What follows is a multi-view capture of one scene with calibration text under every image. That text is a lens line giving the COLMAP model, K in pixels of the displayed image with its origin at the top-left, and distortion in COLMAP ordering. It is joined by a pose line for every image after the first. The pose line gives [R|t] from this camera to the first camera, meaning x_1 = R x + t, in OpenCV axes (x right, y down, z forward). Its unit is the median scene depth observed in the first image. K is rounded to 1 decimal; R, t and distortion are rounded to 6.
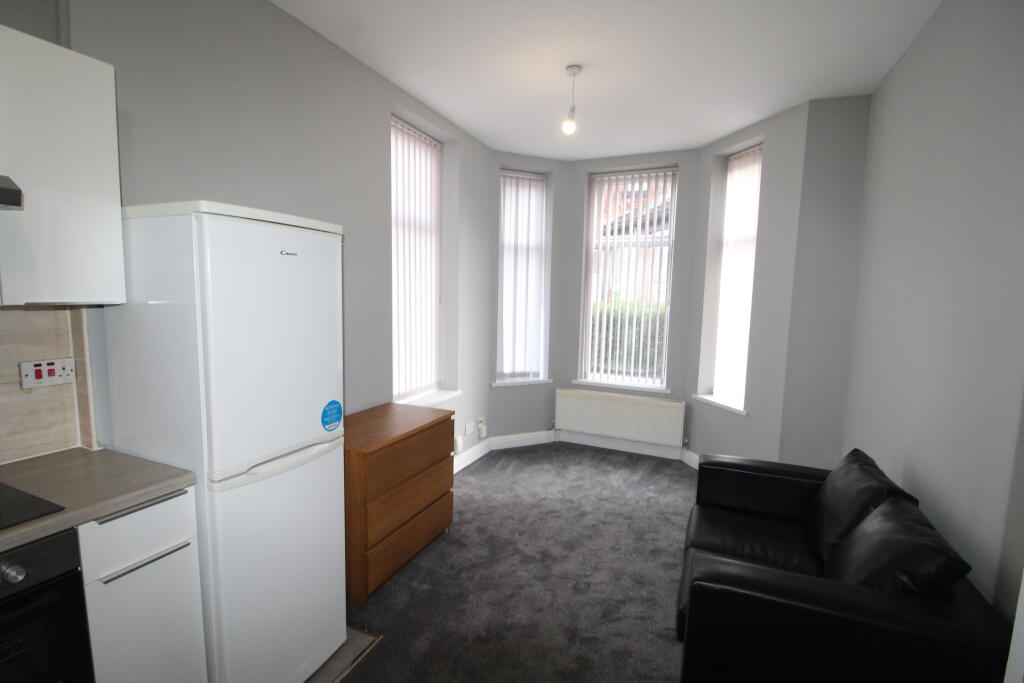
lens RADIAL K [[479.6, 0, 509.1], [0, 479.6, 346.2], [0, 0, 1]] dist [-0.001345, -0.011267]
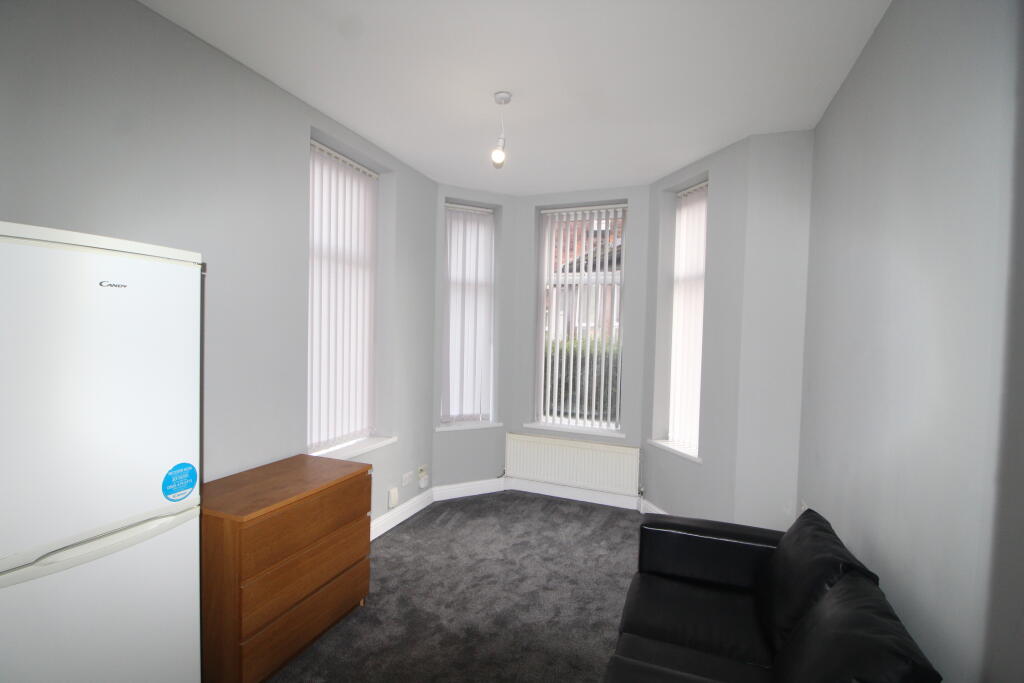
lens RADIAL K [[479.6, 0, 509.1], [0, 479.6, 346.2], [0, 0, 1]] dist [-0.001345, -0.011267]
pose [[0.998749, 0.004765, 0.049773, 0.089991], [-0.000990, 0.997137, -0.075607, -0.014661], [-0.049991, 0.075463, 0.995895, 0.088171]]
